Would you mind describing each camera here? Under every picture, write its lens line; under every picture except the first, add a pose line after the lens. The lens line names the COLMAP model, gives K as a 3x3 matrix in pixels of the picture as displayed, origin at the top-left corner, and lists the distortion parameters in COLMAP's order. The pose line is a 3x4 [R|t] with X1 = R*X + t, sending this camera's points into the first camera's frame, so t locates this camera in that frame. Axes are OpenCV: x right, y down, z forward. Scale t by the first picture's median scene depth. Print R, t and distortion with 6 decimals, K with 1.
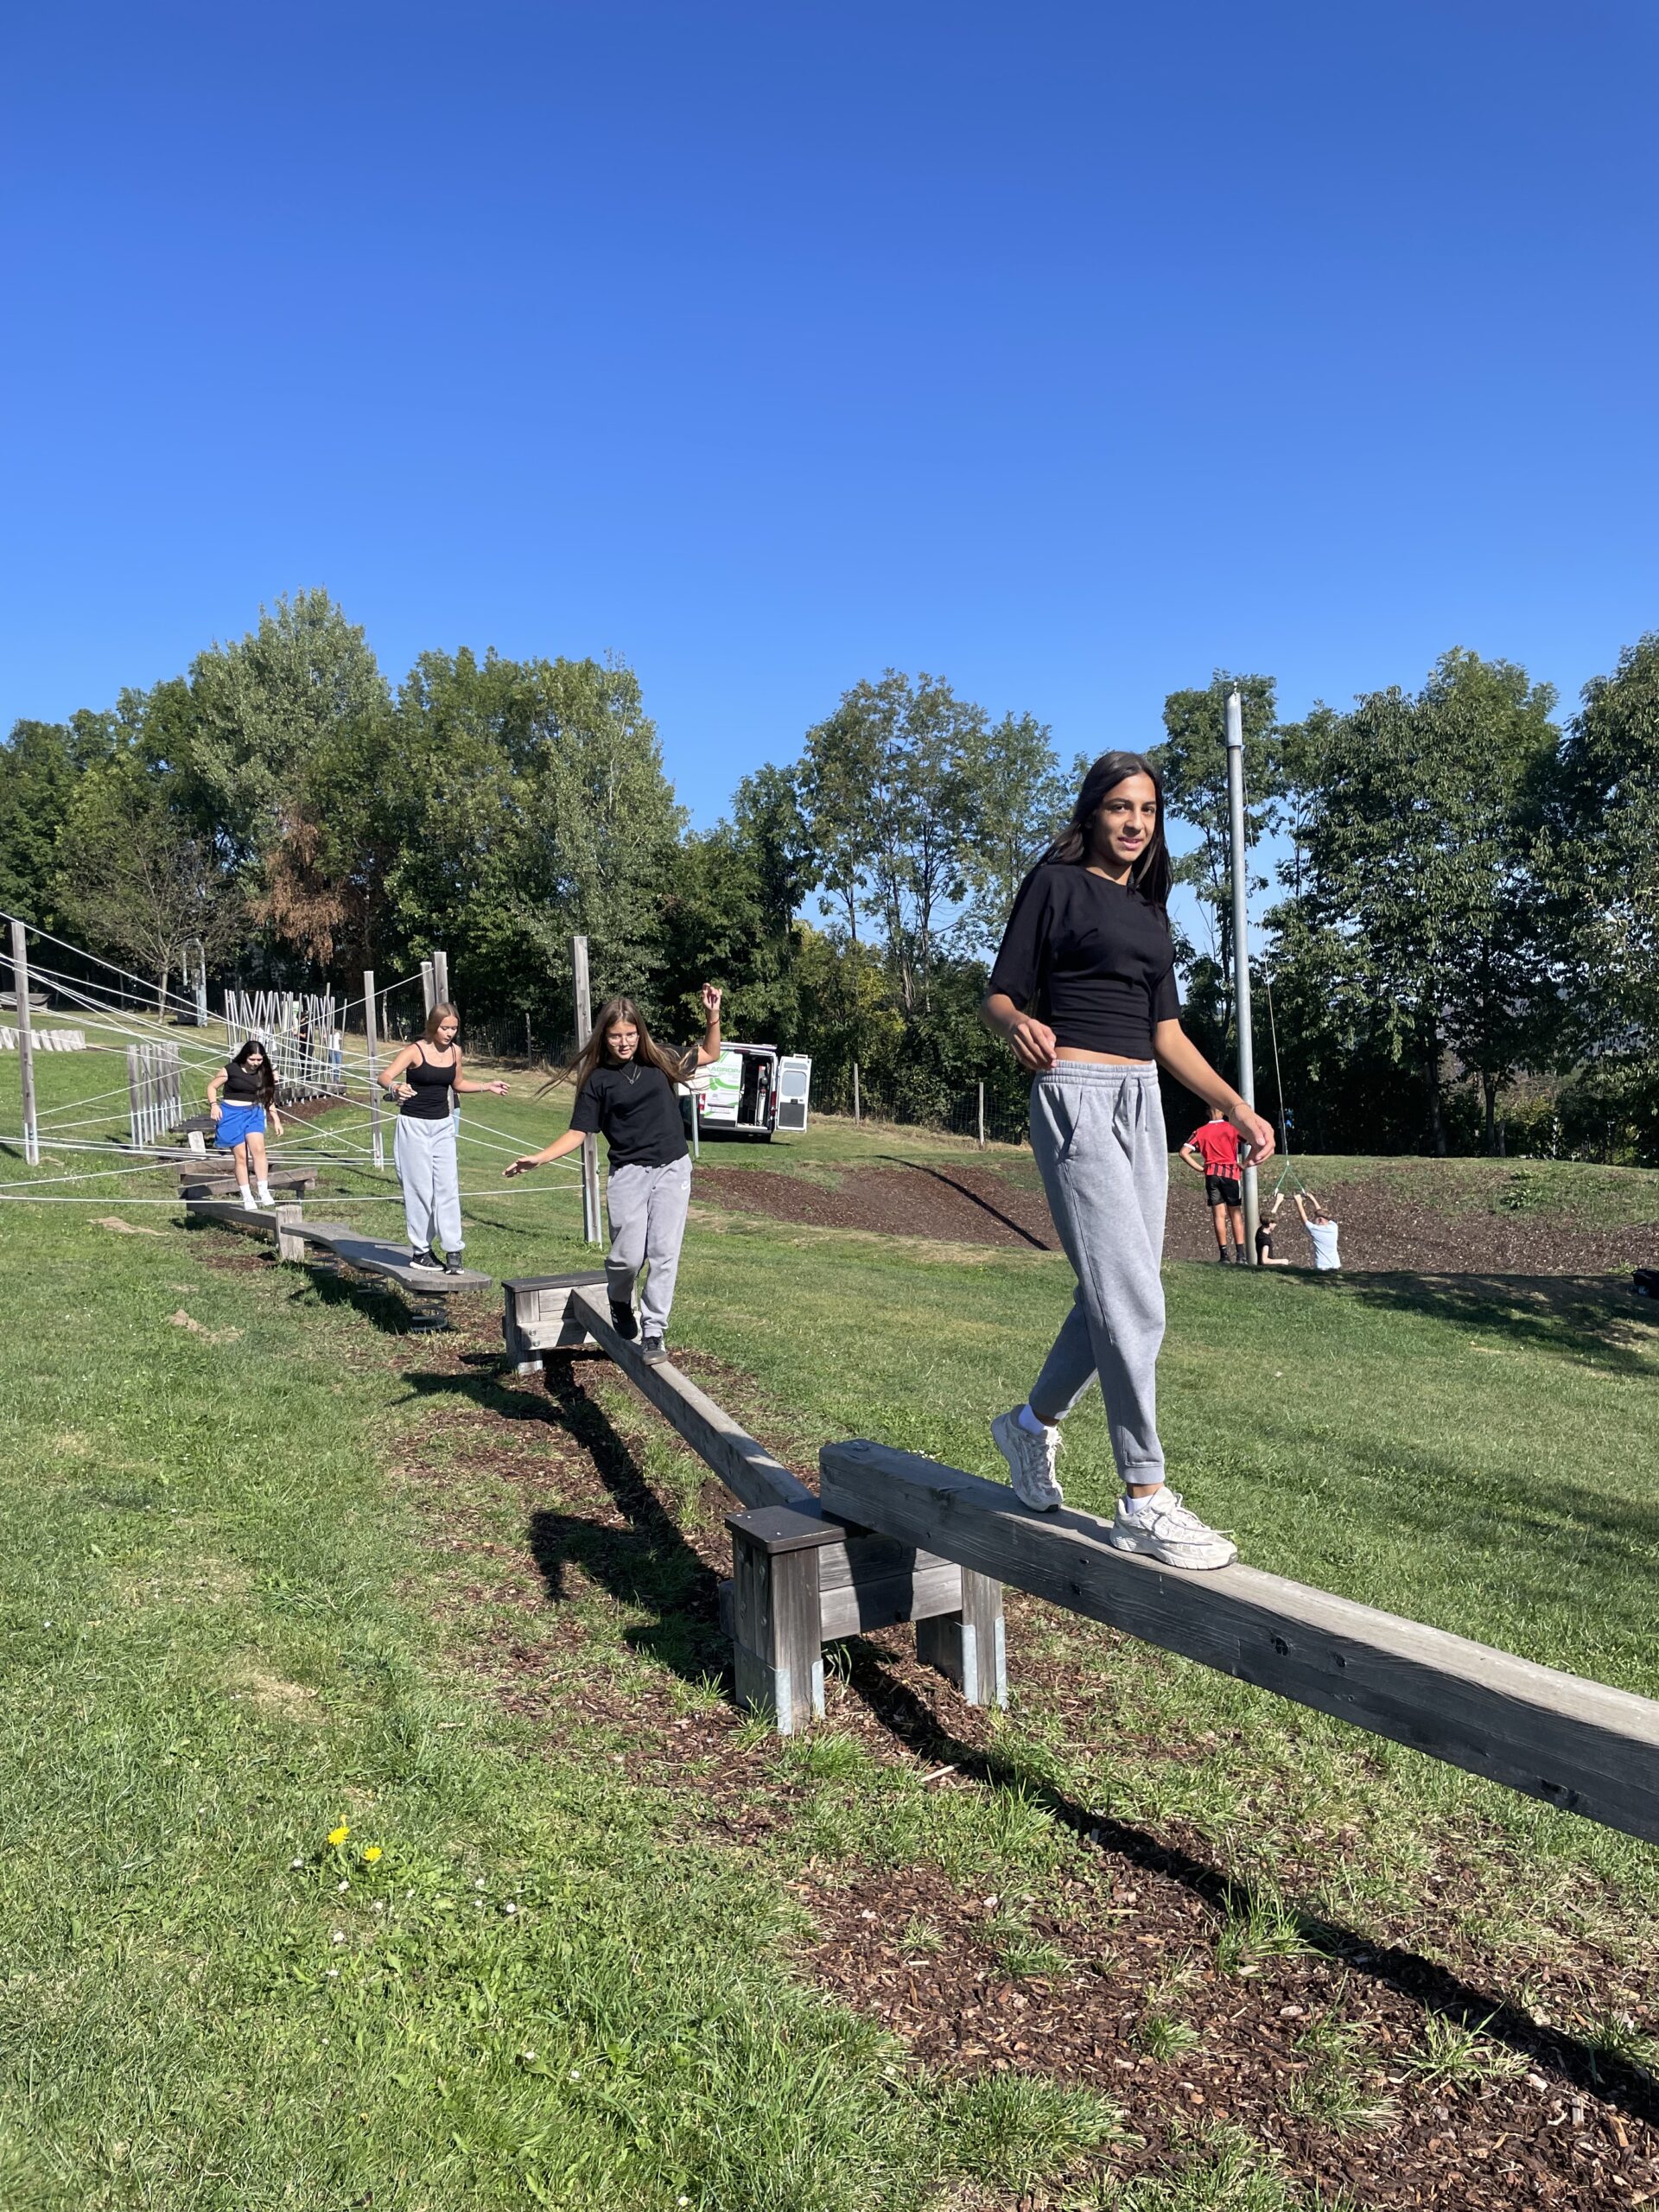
lens RADIAL K [[1629.8, 0, 830.9], [0, 1629.8, 1141.7], [0, 0, 1]] dist [0.036341, -0.001944]
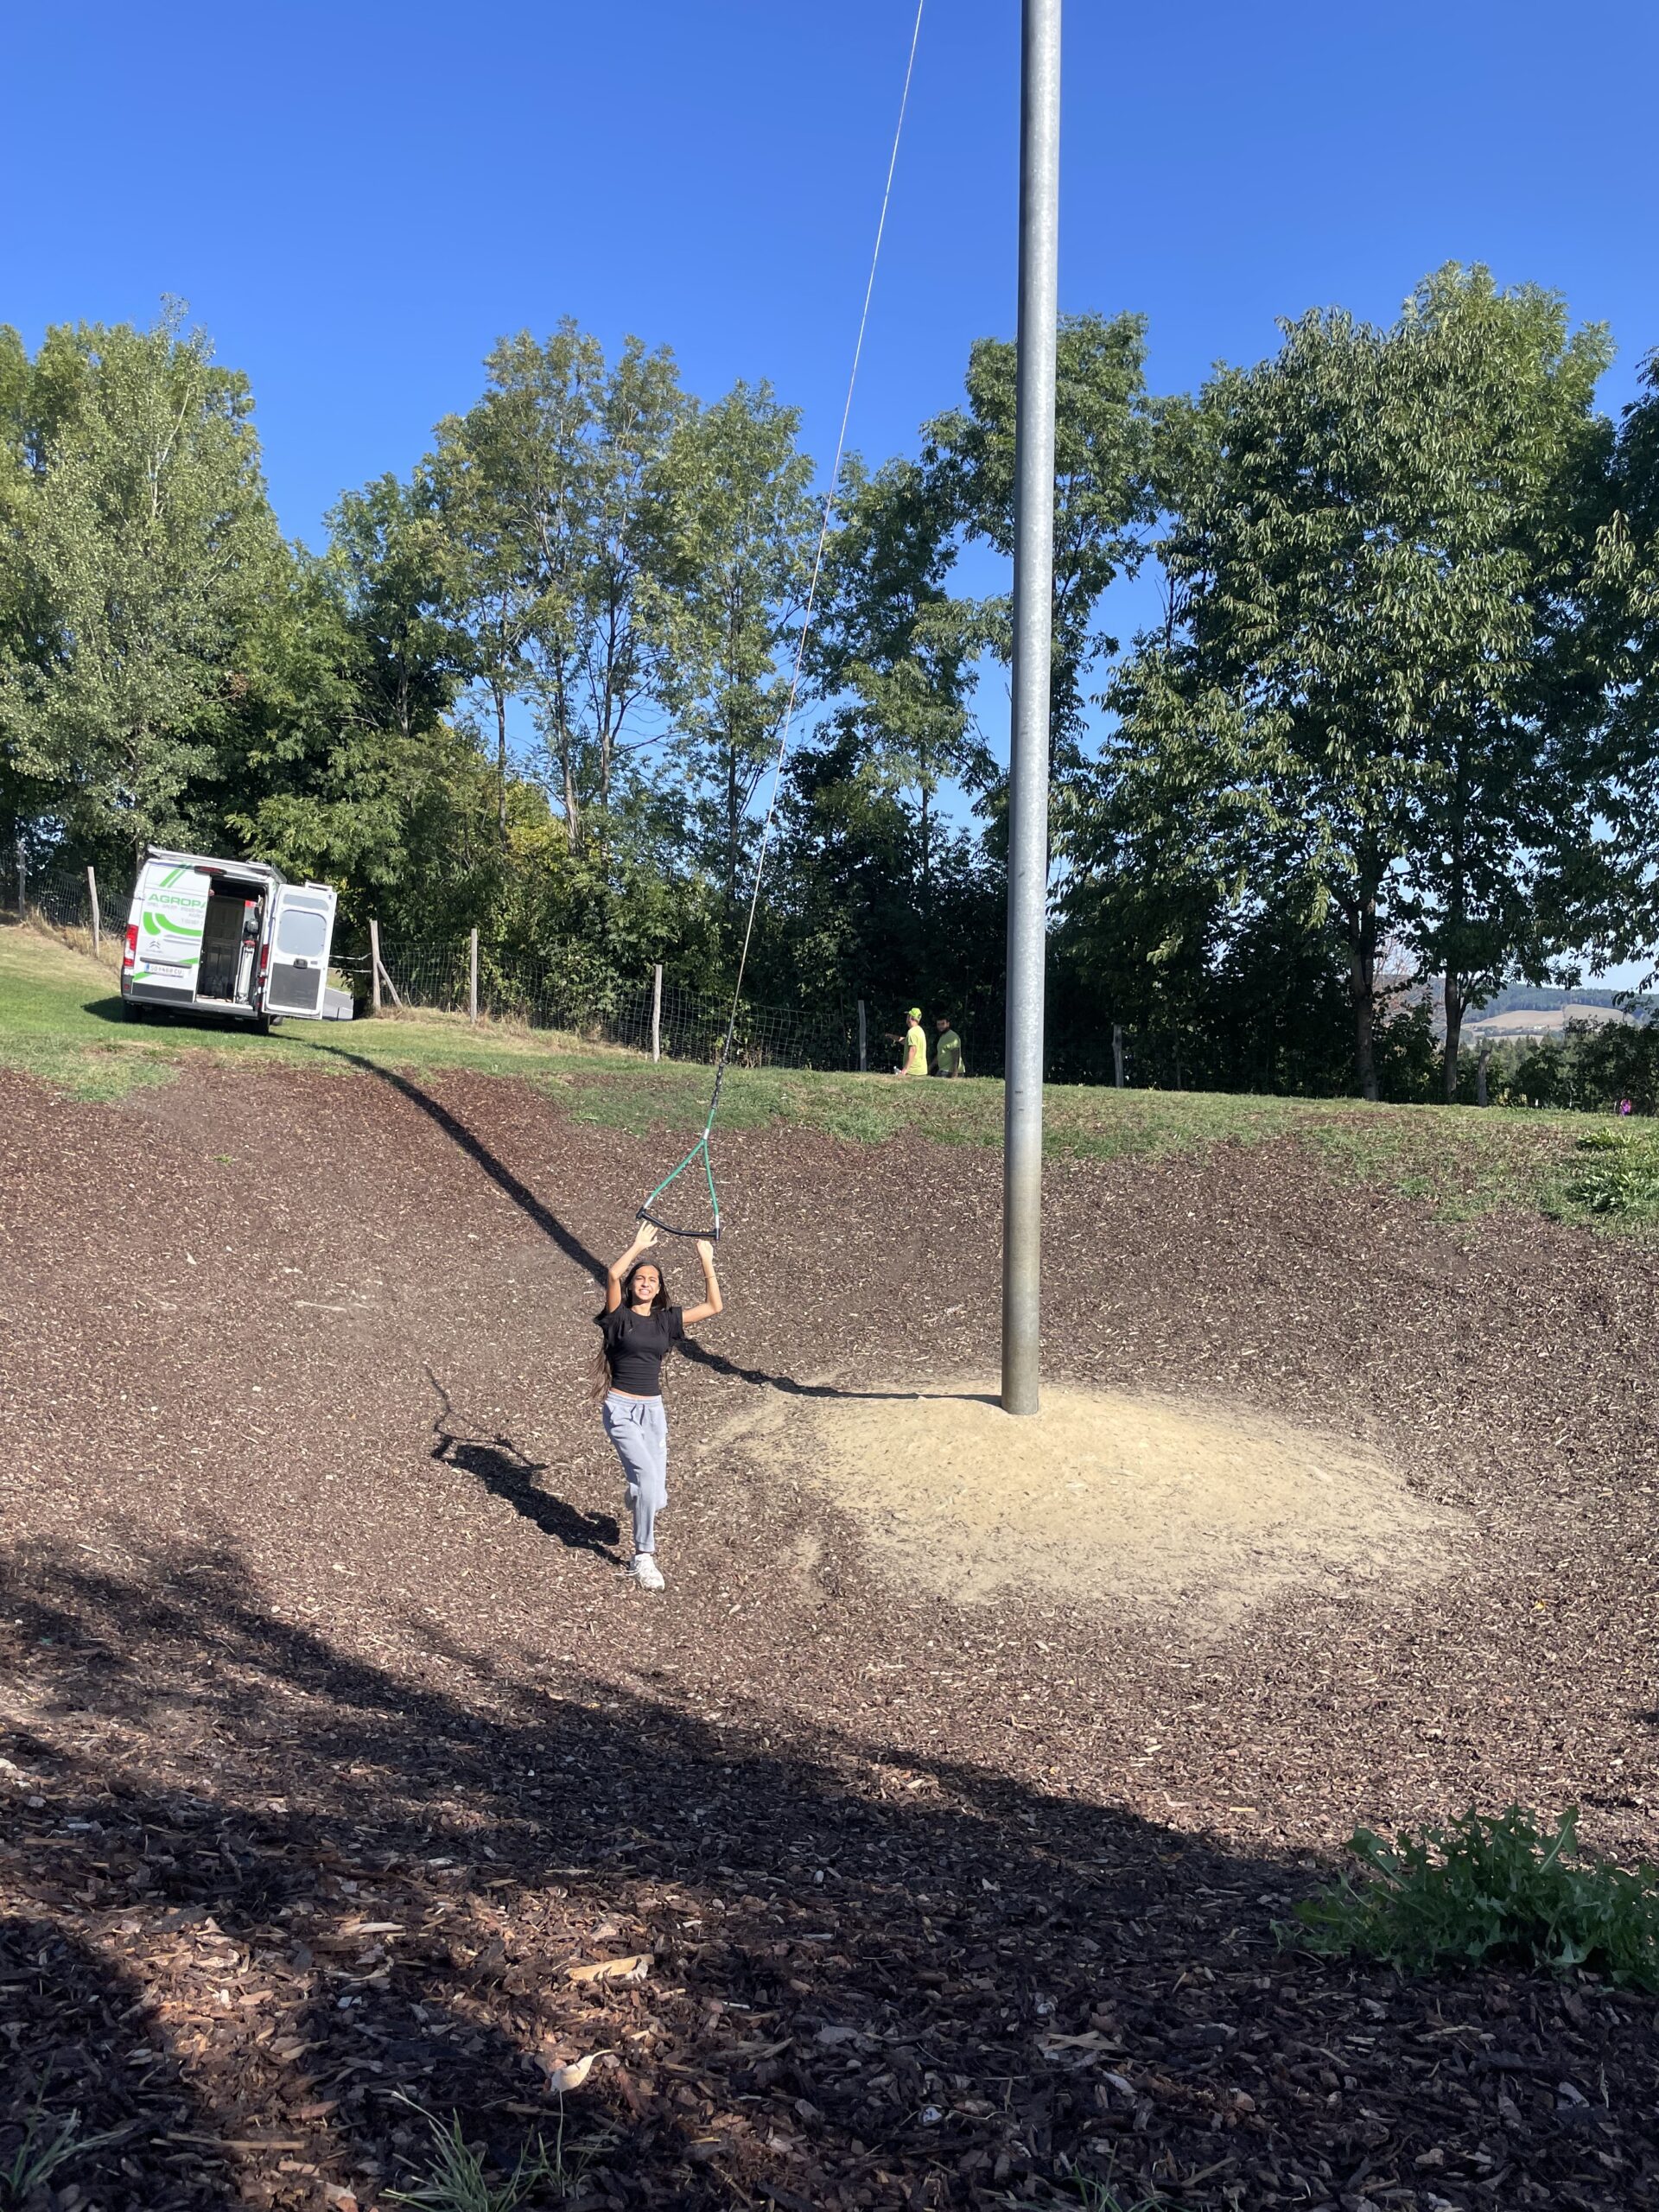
lens RADIAL K [[1641.8, 0, 846.0], [0, 1641.8, 1109.7], [0, 0, 1]] dist [0.026387, -0.011235]
pose [[0.993330, 0.050116, 0.103842, 0.095759], [-0.050685, 0.998711, 0.002845, 0.013373], [-0.103566, -0.008090, 0.994590, 0.342219]]
